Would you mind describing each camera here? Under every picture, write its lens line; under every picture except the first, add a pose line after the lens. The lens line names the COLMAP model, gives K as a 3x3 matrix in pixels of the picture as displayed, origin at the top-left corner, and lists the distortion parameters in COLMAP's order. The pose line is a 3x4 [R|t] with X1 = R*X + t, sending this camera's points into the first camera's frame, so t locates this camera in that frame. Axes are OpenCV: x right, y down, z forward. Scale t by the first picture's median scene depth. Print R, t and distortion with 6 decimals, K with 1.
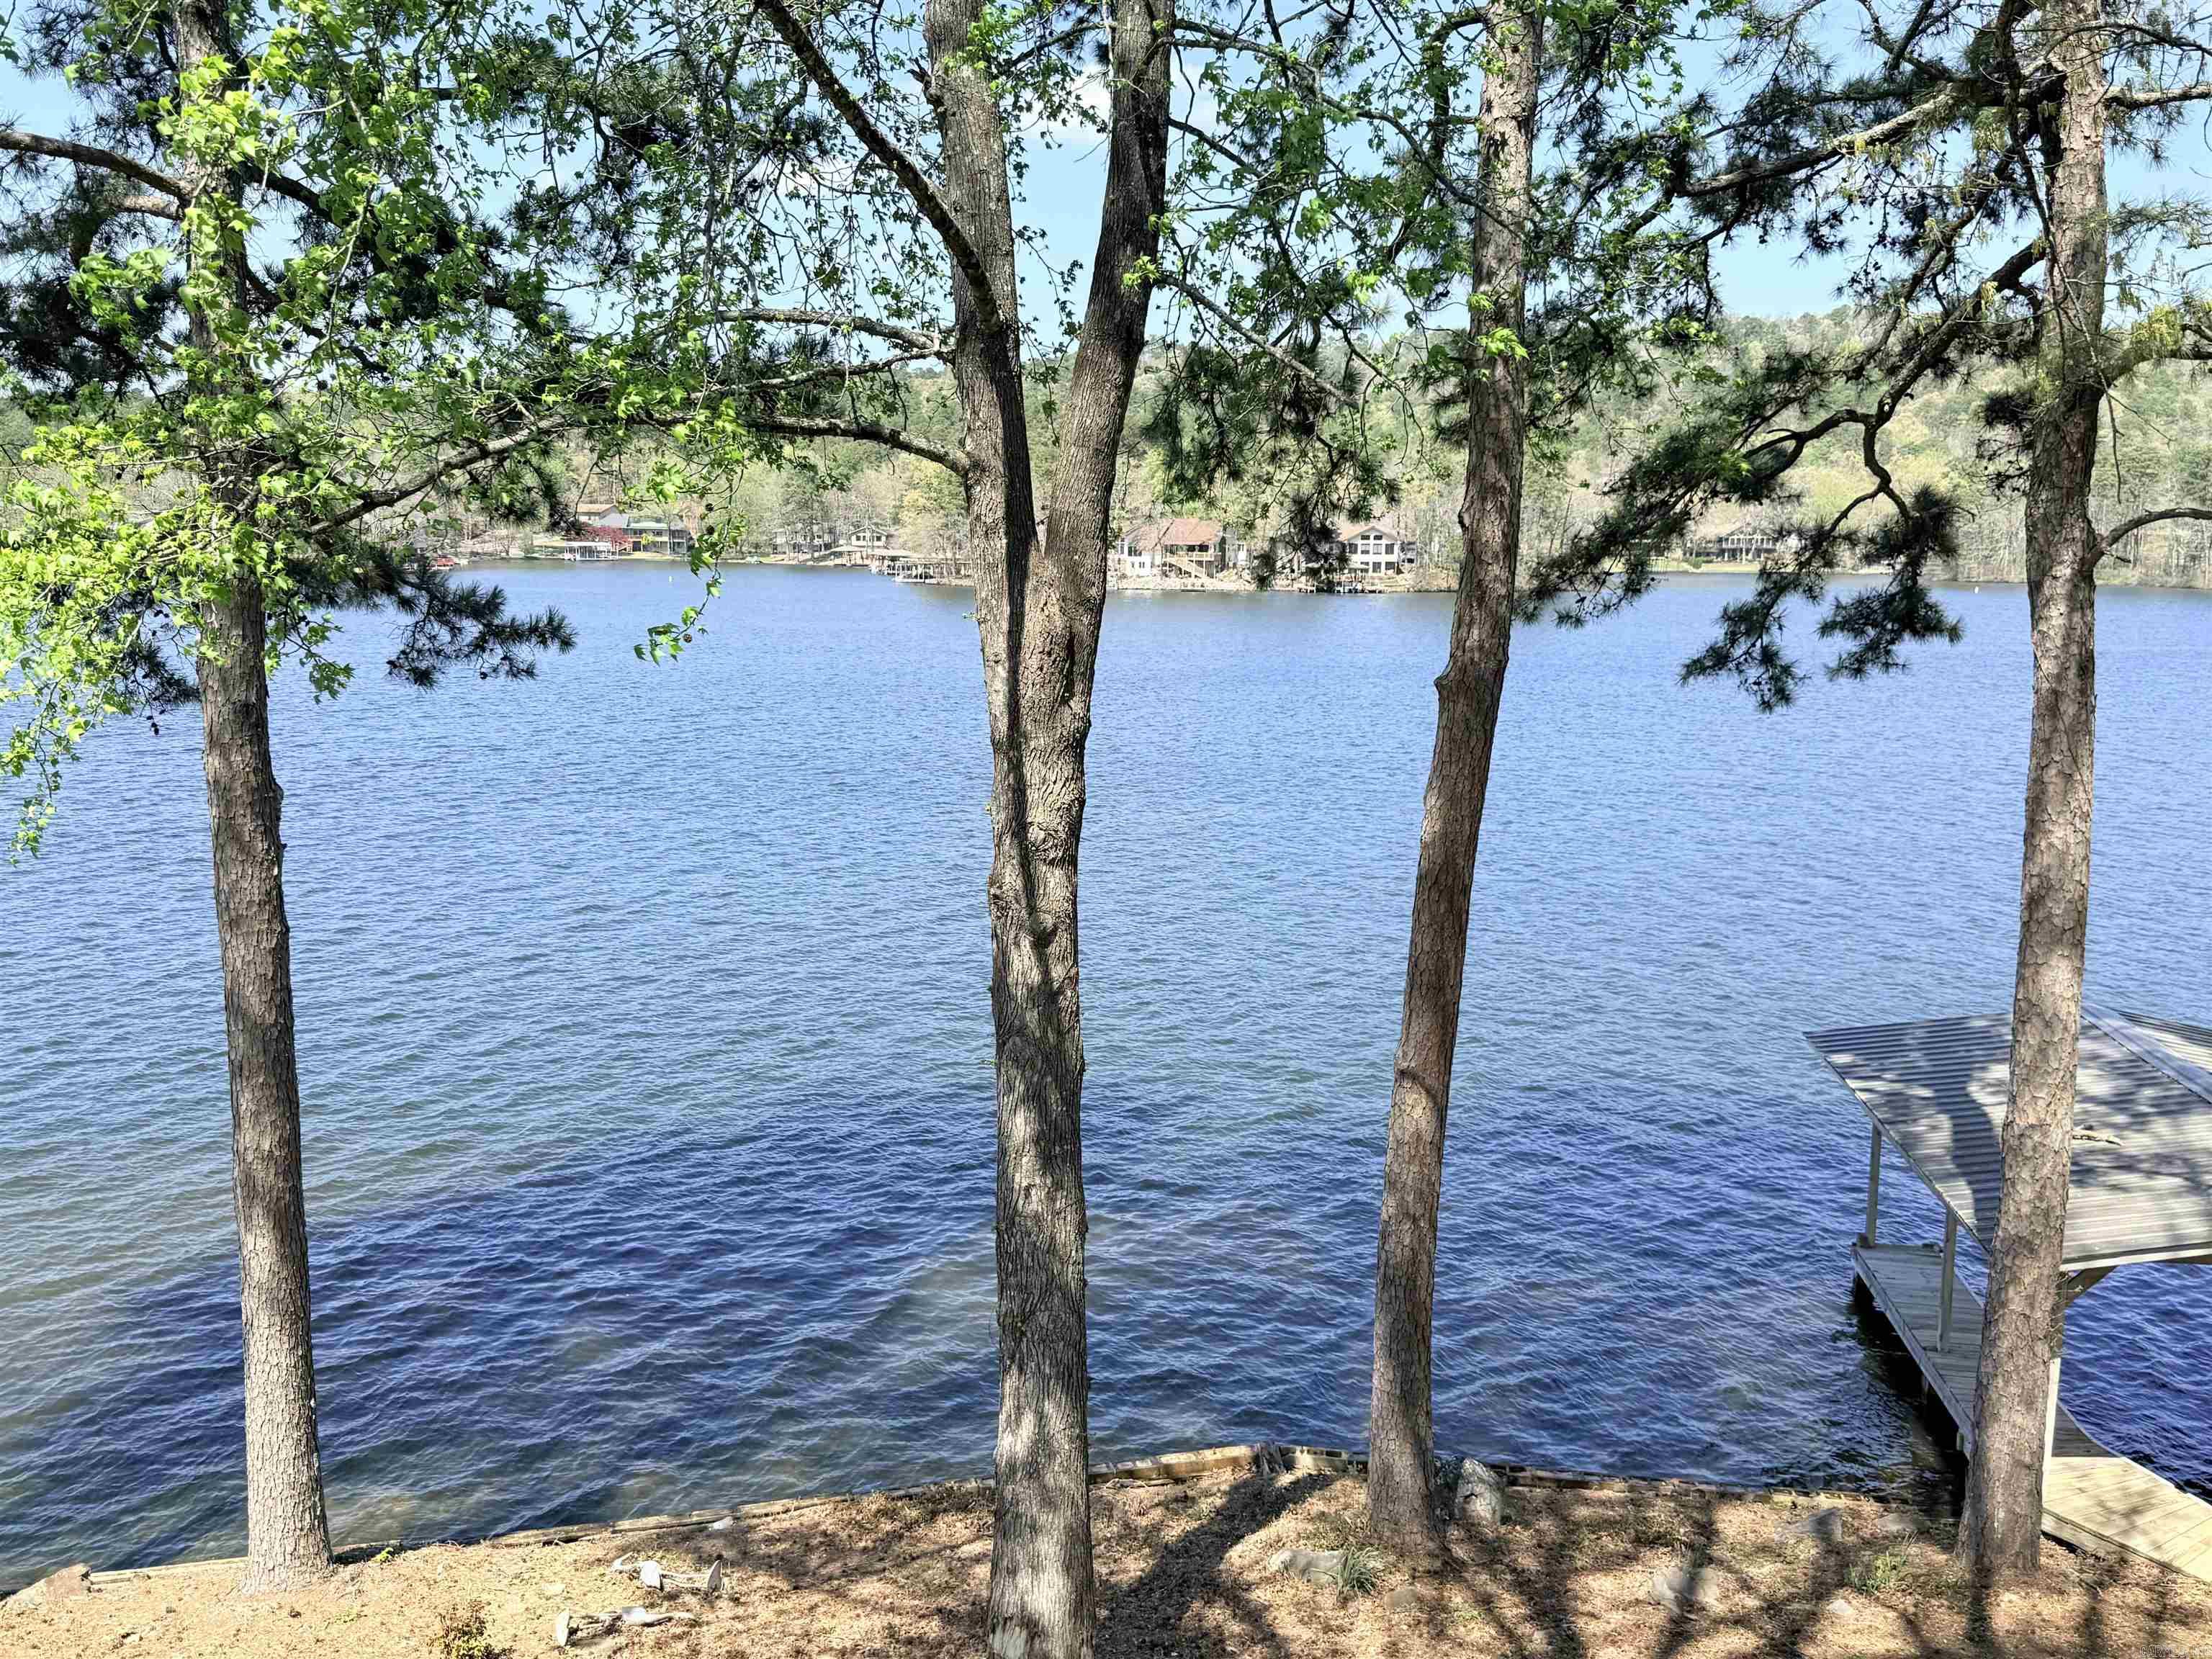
lens RADIAL K [[1975.7, 0, 1060.8], [0, 1975.7, 893.1], [0, 0, 1]] dist [0.055103, 0.003283]
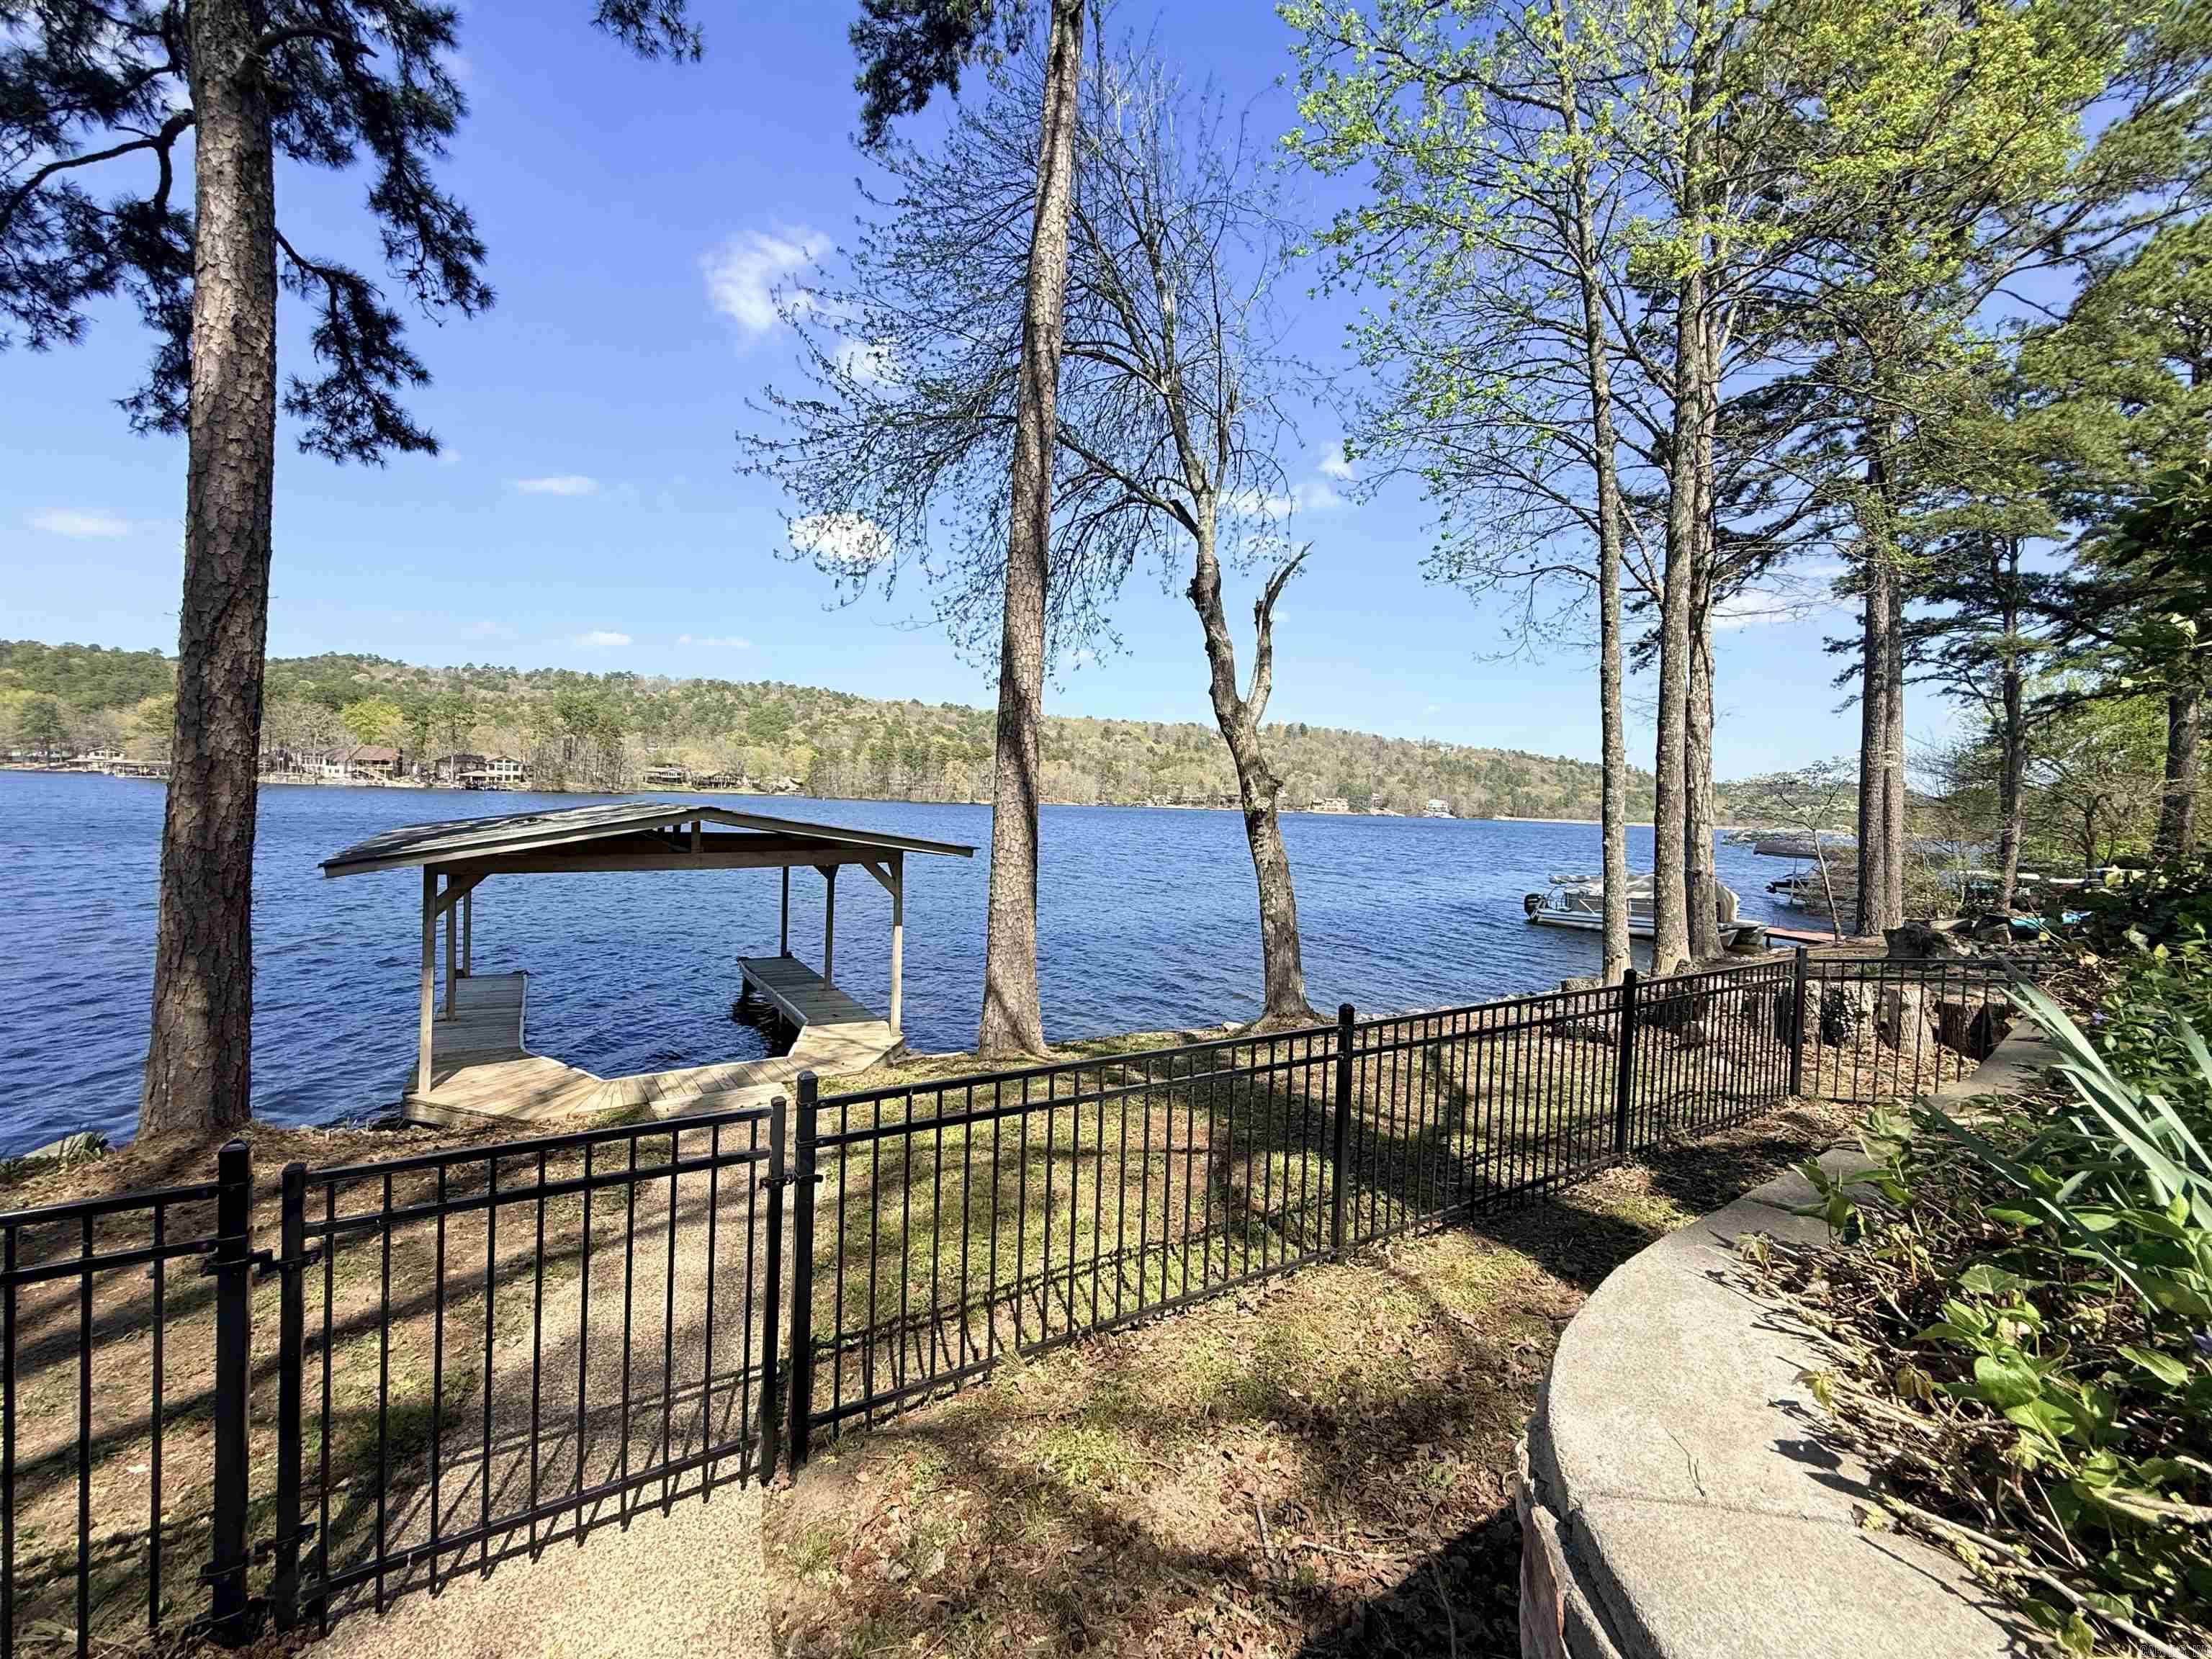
lens RADIAL K [[896.5, 0, 1109.2], [0, 896.5, 831.2], [0, 0, 1]] dist [-0.001443, 0.000556]
pose [[0.761022, -0.003609, 0.648716, 0.413436], [0.096372, 0.989518, -0.107552, 0.222920], [-0.641528, 0.144367, 0.753393, 0.331894]]
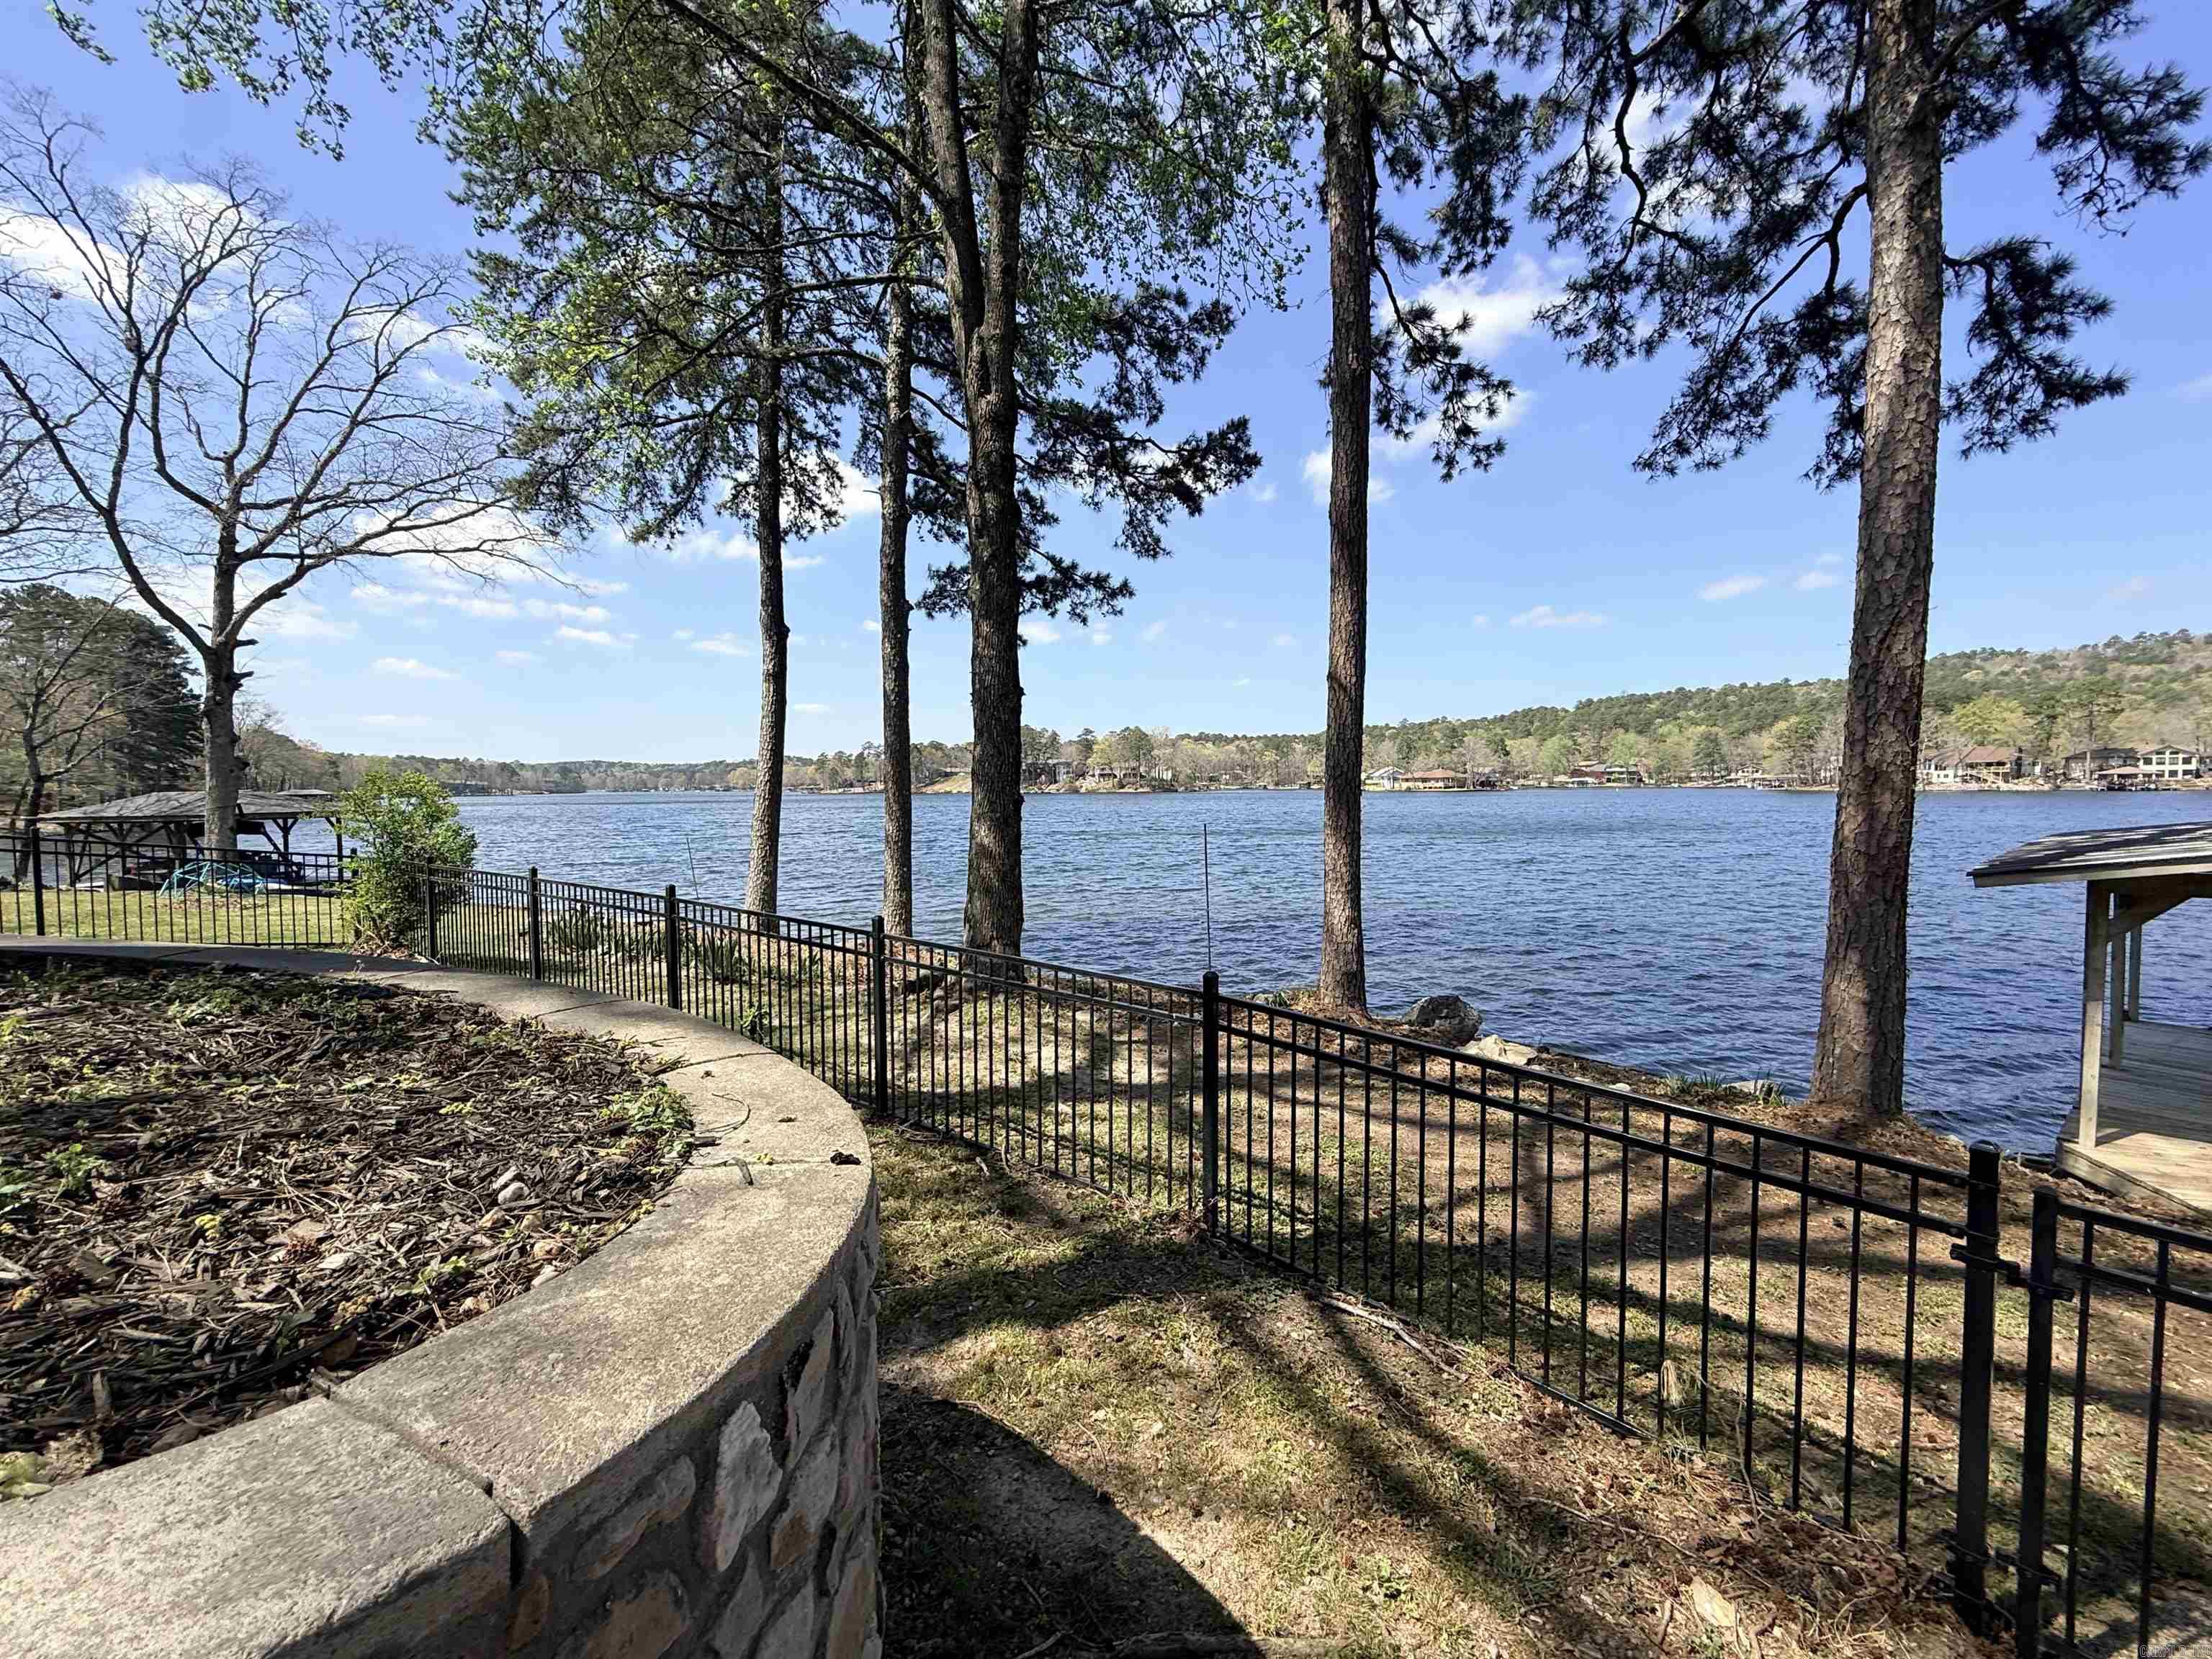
lens RADIAL K [[896.5, 0, 1109.1], [0, 896.5, 828.8], [0, 0, 1]] dist [-0.001443, 0.000556]
pose [[0.728814, 0.015509, -0.684536, 0.398119], [-0.115176, 0.988275, -0.100236, 0.223613], [0.674956, 0.151896, 0.722055, 0.326969]]
